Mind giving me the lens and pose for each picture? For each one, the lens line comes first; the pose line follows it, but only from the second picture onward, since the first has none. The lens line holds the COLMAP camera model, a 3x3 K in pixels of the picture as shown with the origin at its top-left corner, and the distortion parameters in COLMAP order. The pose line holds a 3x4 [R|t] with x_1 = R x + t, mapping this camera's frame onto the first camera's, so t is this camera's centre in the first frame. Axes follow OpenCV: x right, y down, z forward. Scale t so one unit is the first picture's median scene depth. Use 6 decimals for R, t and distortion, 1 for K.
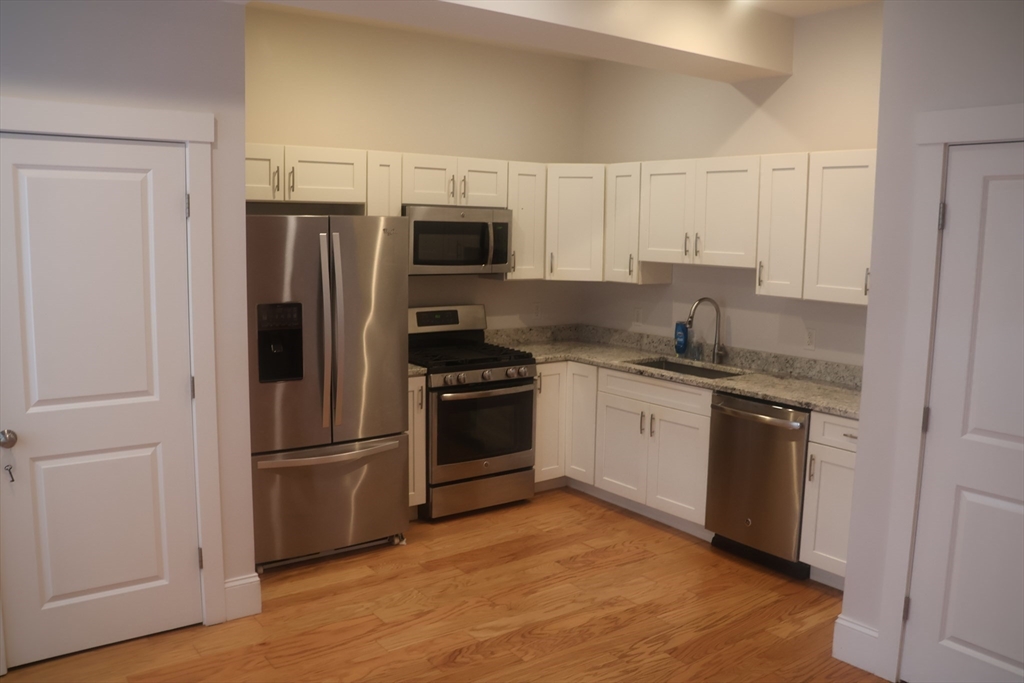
lens RADIAL K [[859.2, 0, 513.5], [0, 859.2, 345.0], [0, 0, 1]] dist [-0.148955, 0.116777]
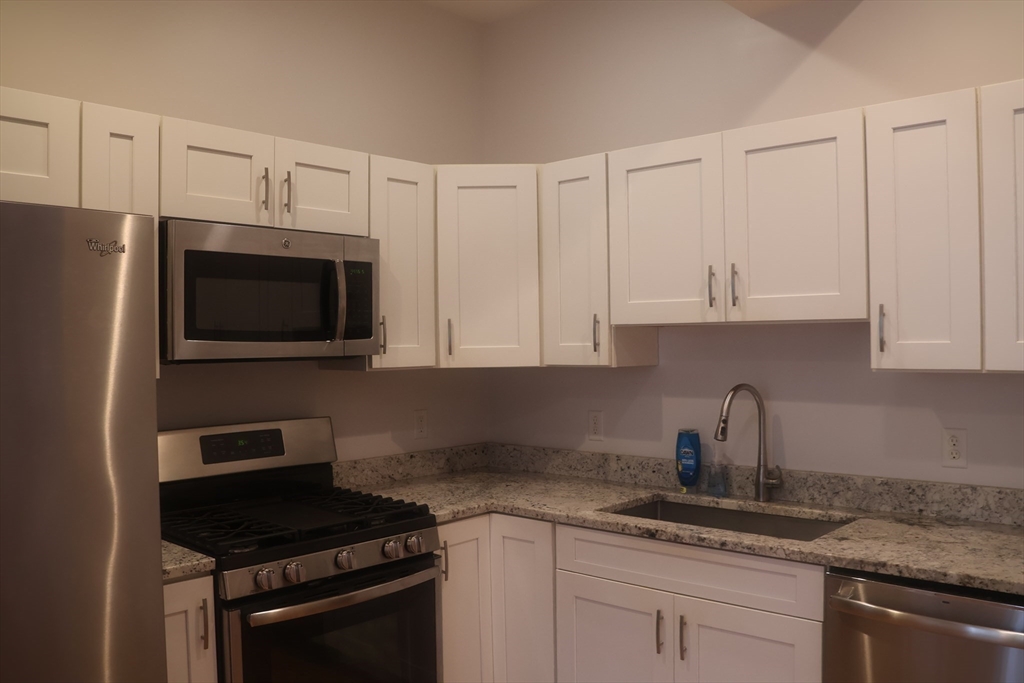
lens RADIAL K [[859.2, 0, 518.8], [0, 859.2, 341.8], [0, 0, 1]] dist [-0.148955, 0.116777]
pose [[0.979475, -0.029865, 0.199339, -0.027024], [0.055934, 0.990394, -0.126454, -0.021803], [-0.193647, 0.135009, 0.971737, 0.508824]]
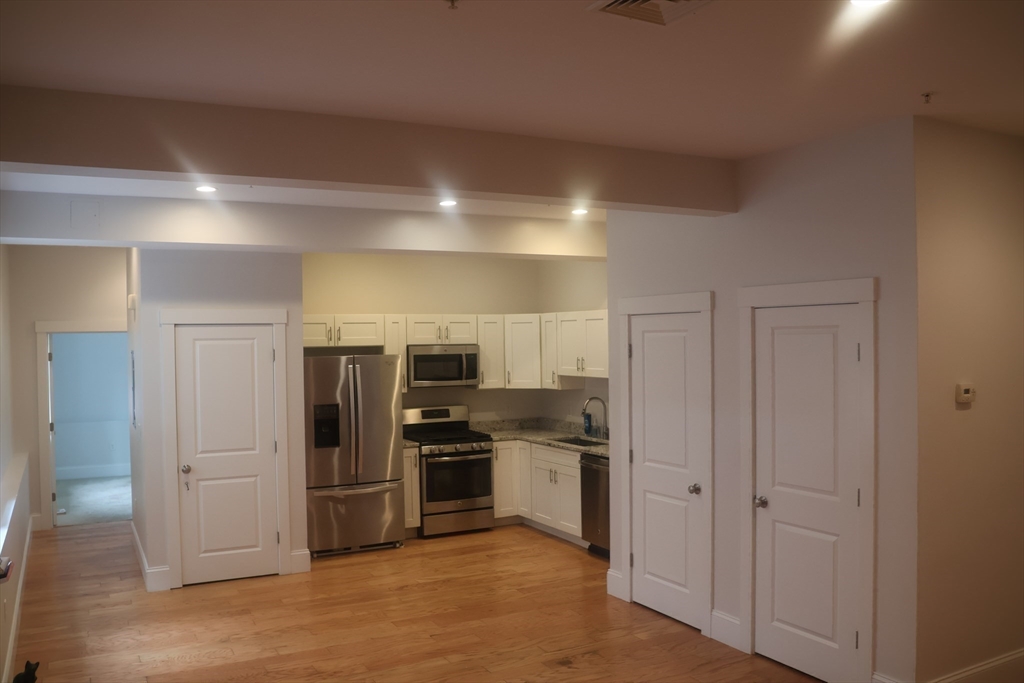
lens RADIAL K [[859.2, 0, 511.9], [0, 859.2, 349.3], [0, 0, 1]] dist [-0.148955, 0.116777]
pose [[0.988051, -0.029952, -0.151190, 0.330553], [0.011297, 0.992371, -0.122767, 0.052133], [0.153713, 0.119592, 0.980852, -0.620988]]
